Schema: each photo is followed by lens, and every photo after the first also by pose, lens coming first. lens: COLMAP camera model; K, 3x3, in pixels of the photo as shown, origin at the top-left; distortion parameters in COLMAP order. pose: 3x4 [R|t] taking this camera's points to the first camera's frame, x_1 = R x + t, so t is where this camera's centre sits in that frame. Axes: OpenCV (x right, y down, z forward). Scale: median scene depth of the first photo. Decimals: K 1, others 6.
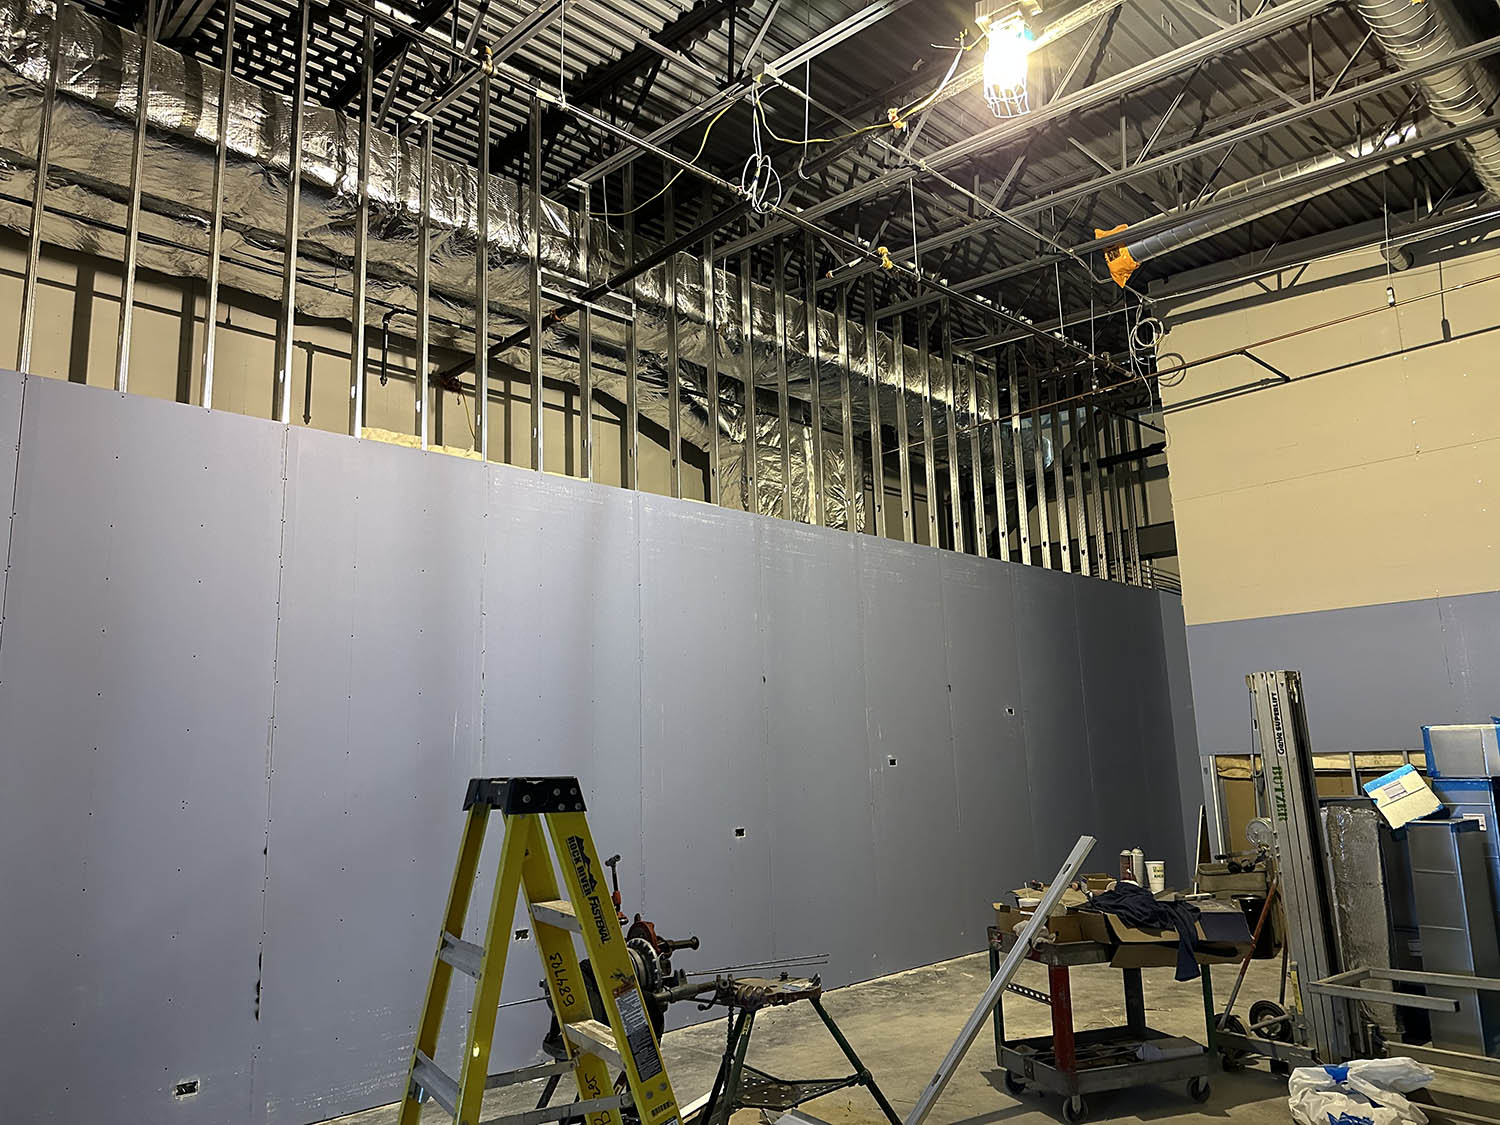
lens RADIAL K [[1040.7, 0, 750.0], [0, 1040.7, 562.5], [0, 0, 1]] dist [0.008045, 0.003672]
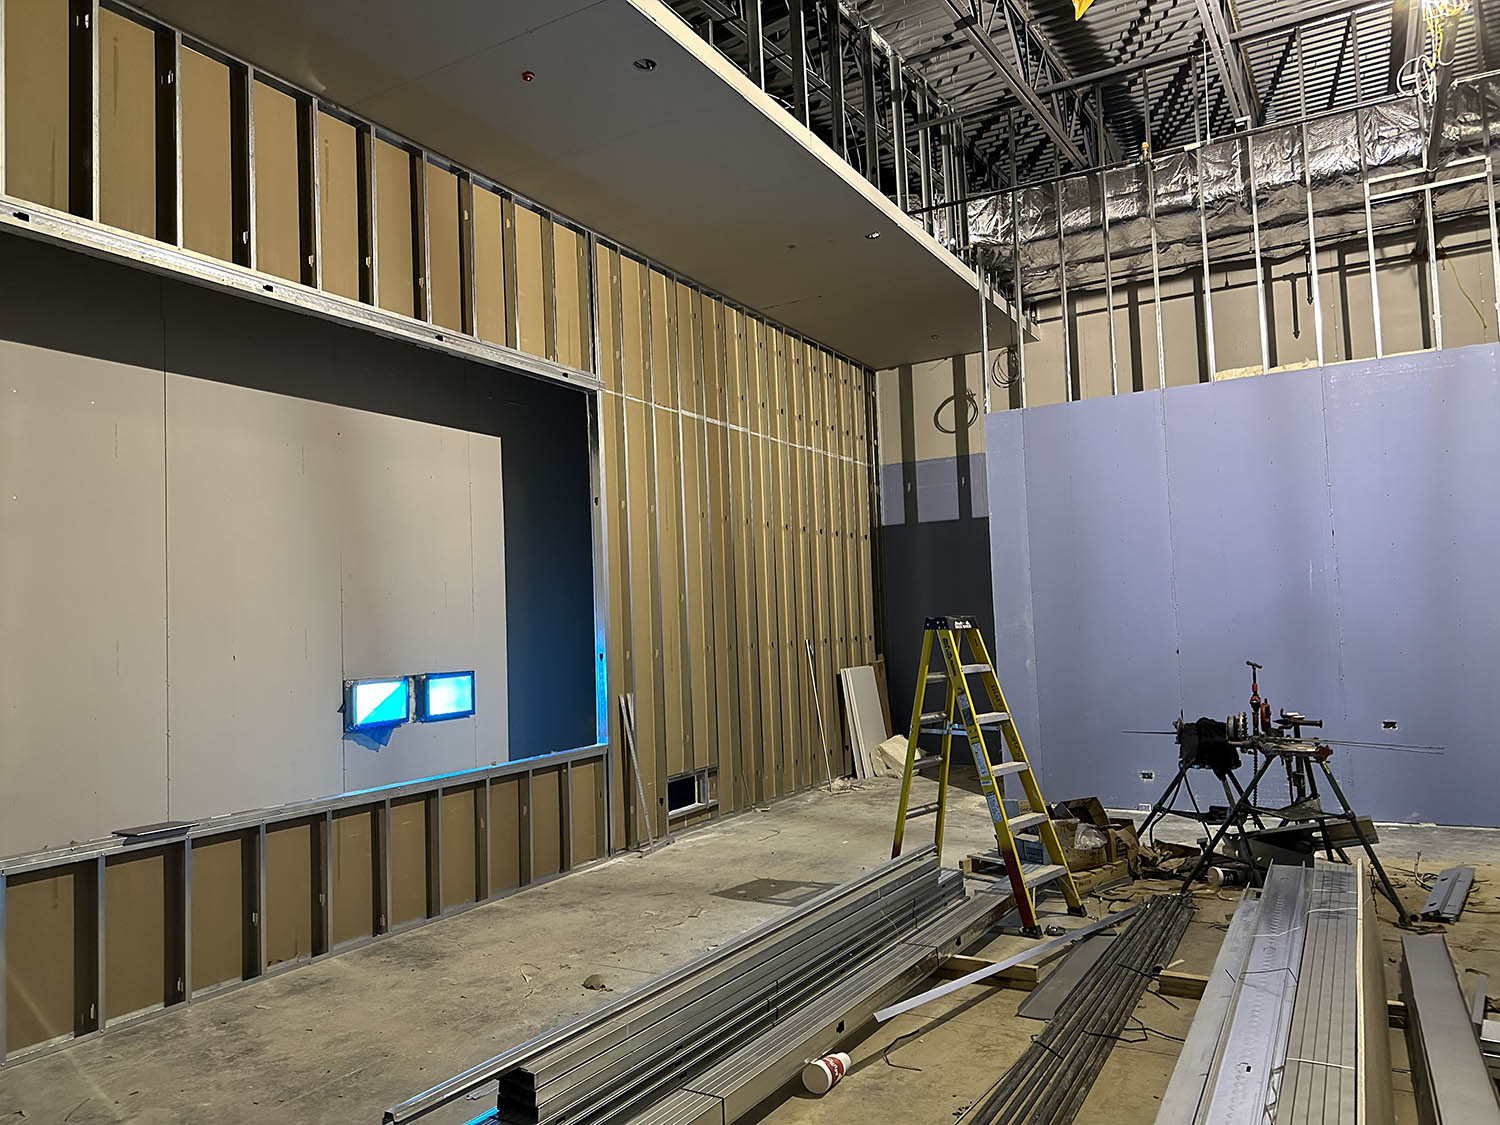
lens RADIAL K [[1058.9, 0, 750.0], [0, 1058.9, 562.5], [0, 0, 1]] dist [0.000759, 0.000232]
pose [[0.263132, -0.037175, -0.964043, 0.717186], [0.206336, 0.978304, 0.018594, -0.027472], [0.942437, -0.203810, 0.265094, -0.044574]]
